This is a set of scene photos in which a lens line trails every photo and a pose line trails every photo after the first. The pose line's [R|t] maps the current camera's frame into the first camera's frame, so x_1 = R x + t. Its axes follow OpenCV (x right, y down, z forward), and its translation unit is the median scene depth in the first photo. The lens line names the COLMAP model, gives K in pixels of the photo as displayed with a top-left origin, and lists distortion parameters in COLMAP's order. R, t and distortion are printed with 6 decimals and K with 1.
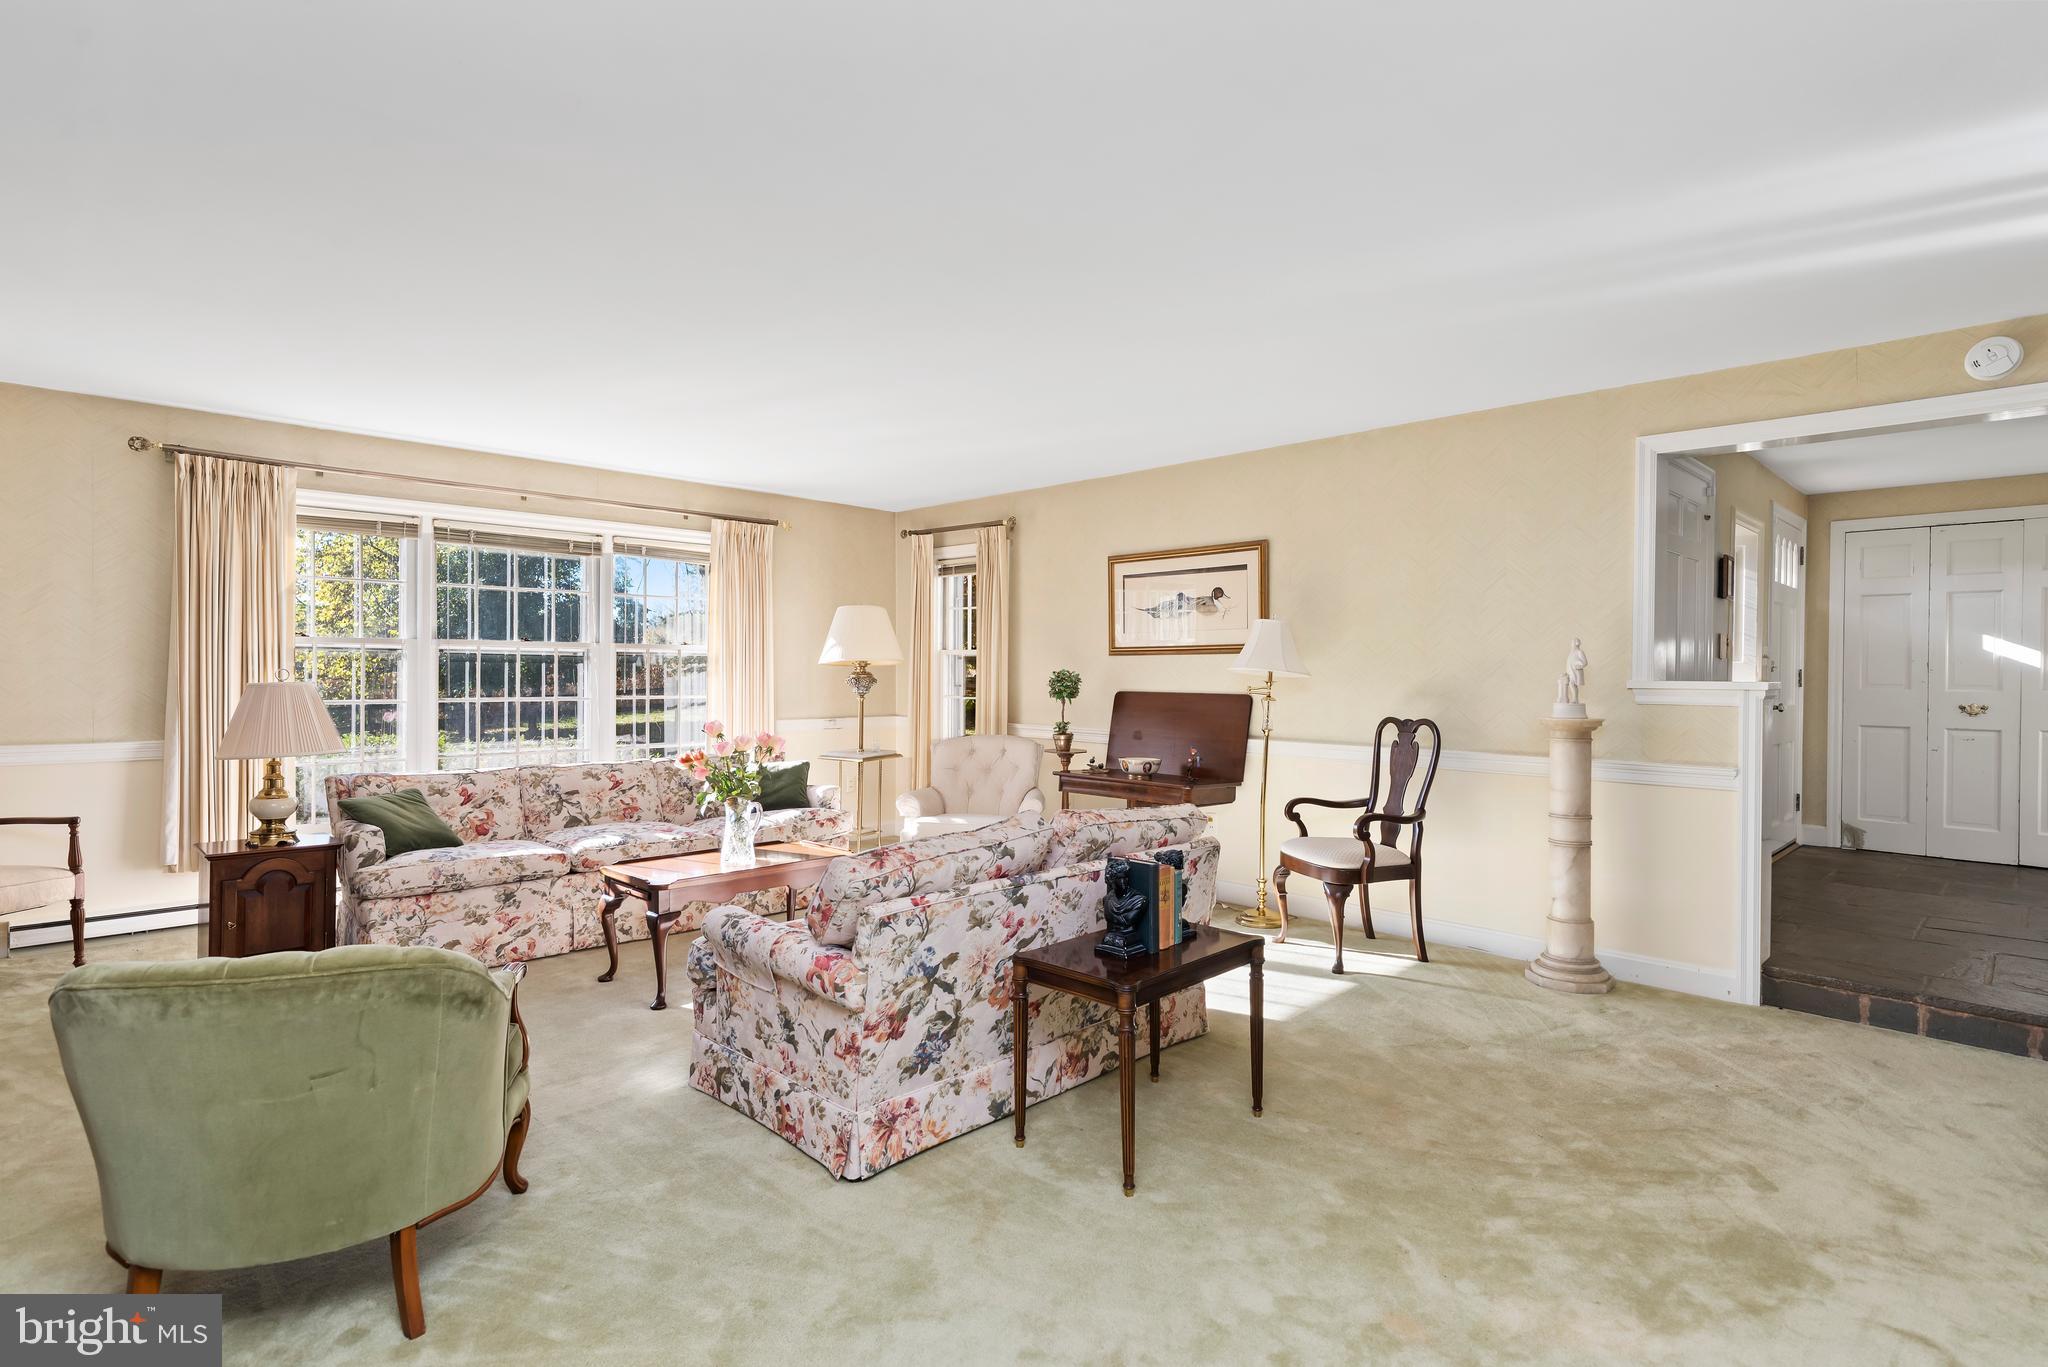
lens RADIAL K [[1019.1, 0, 1077.9], [0, 1019.1, 682.3], [0, 0, 1]] dist [0.000088, -0.000217]
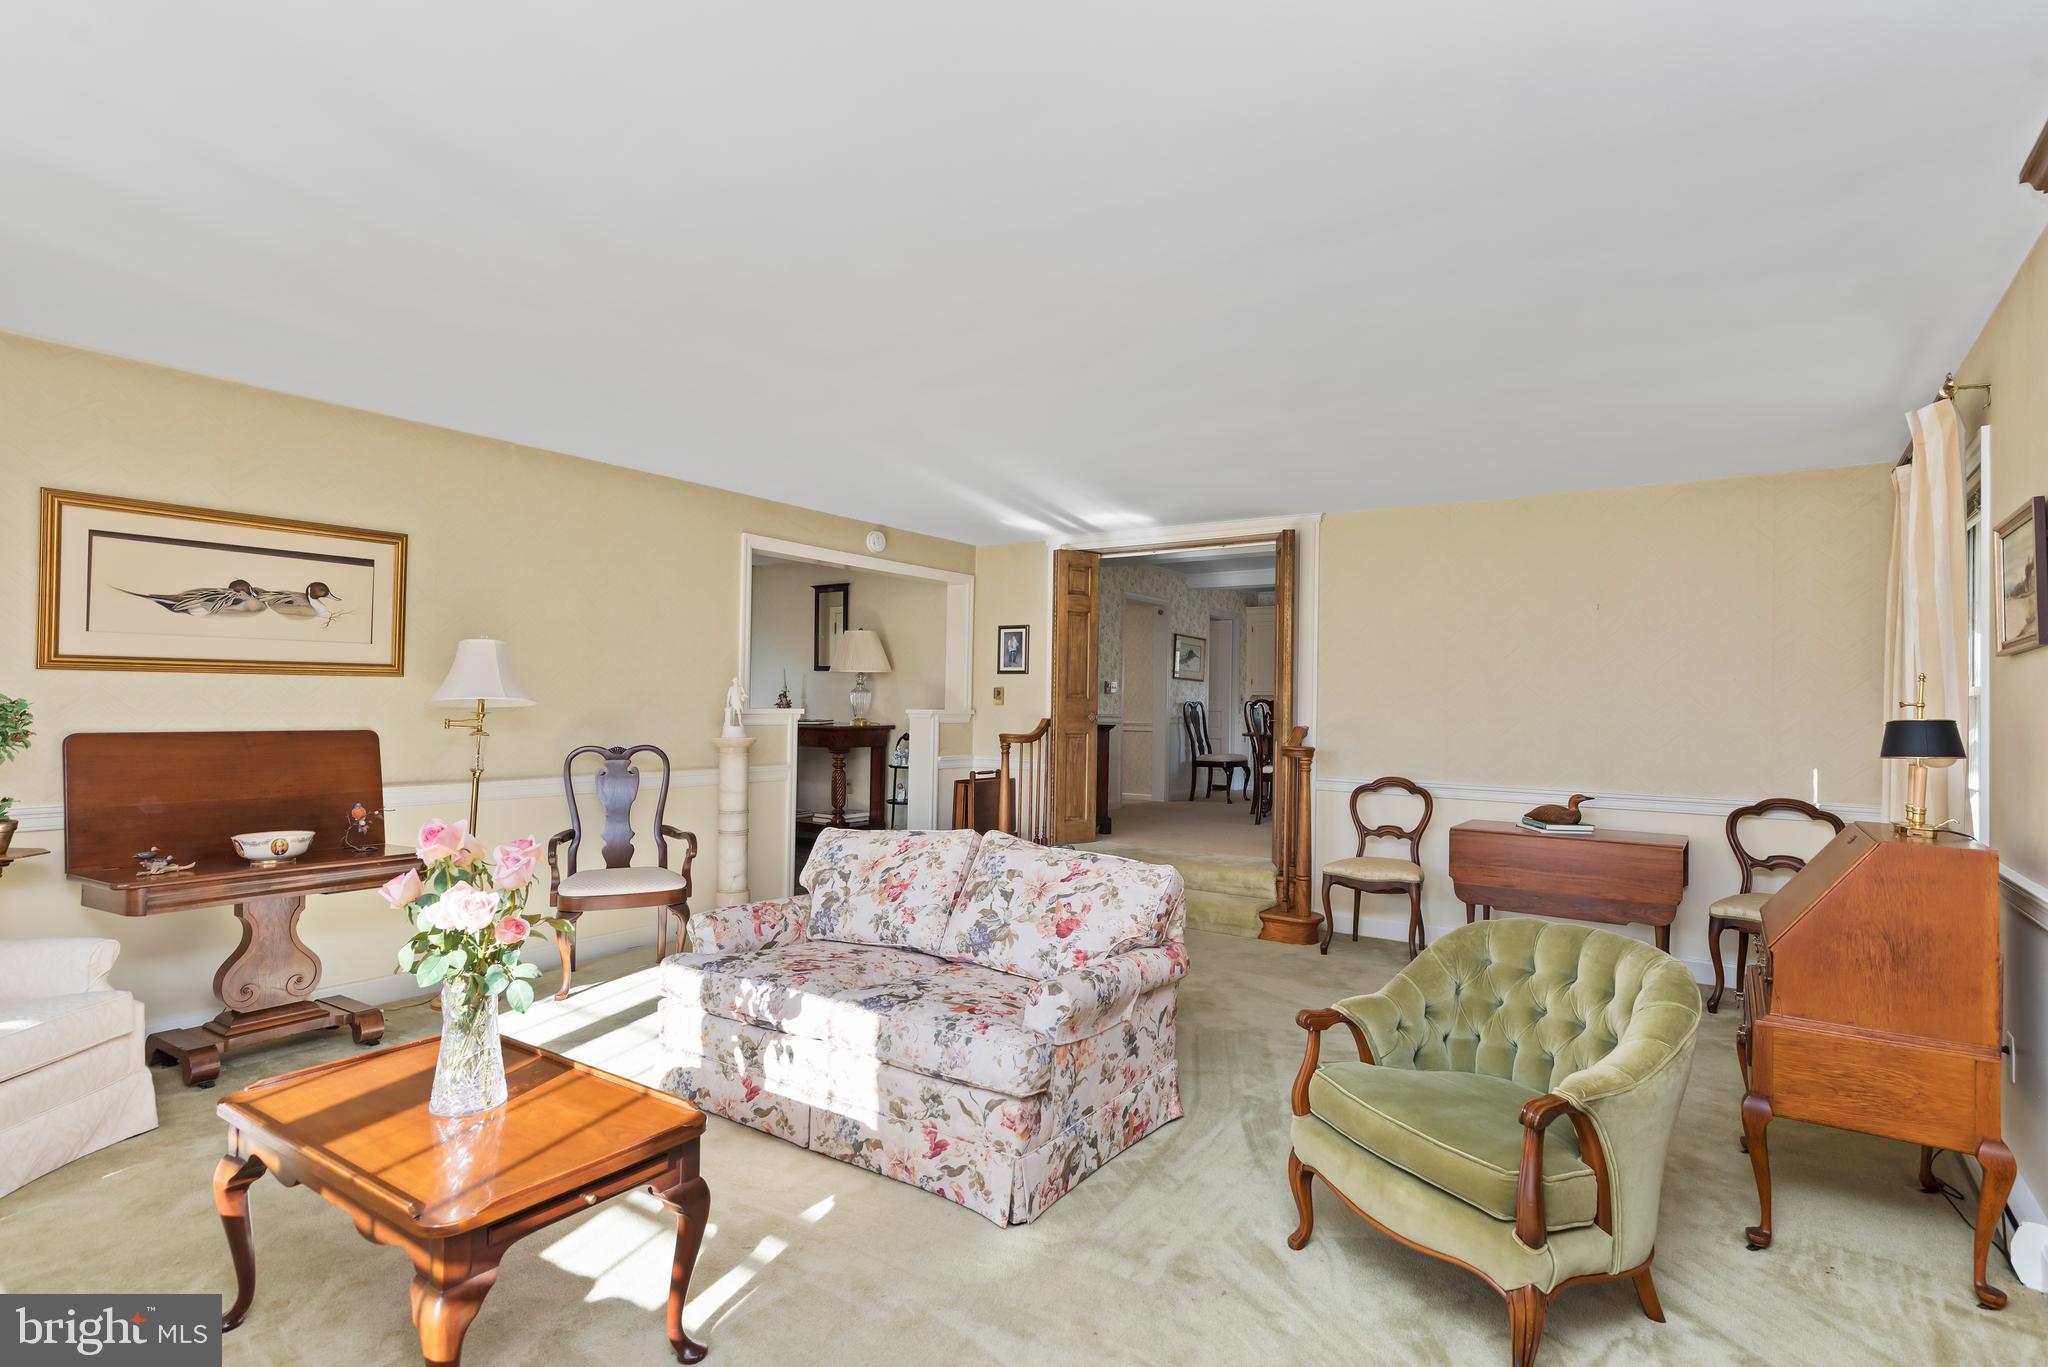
lens RADIAL K [[1029.2, 0, 1024.0], [0, 1029.2, 683.5], [0, 0, 1]] dist [-0.000762, 0.000051]
pose [[-0.151312, 0.010068, 0.988435, -0.895029], [-0.005092, 0.999927, -0.010965, -0.022142], [-0.988473, -0.006692, -0.151250, 0.842394]]
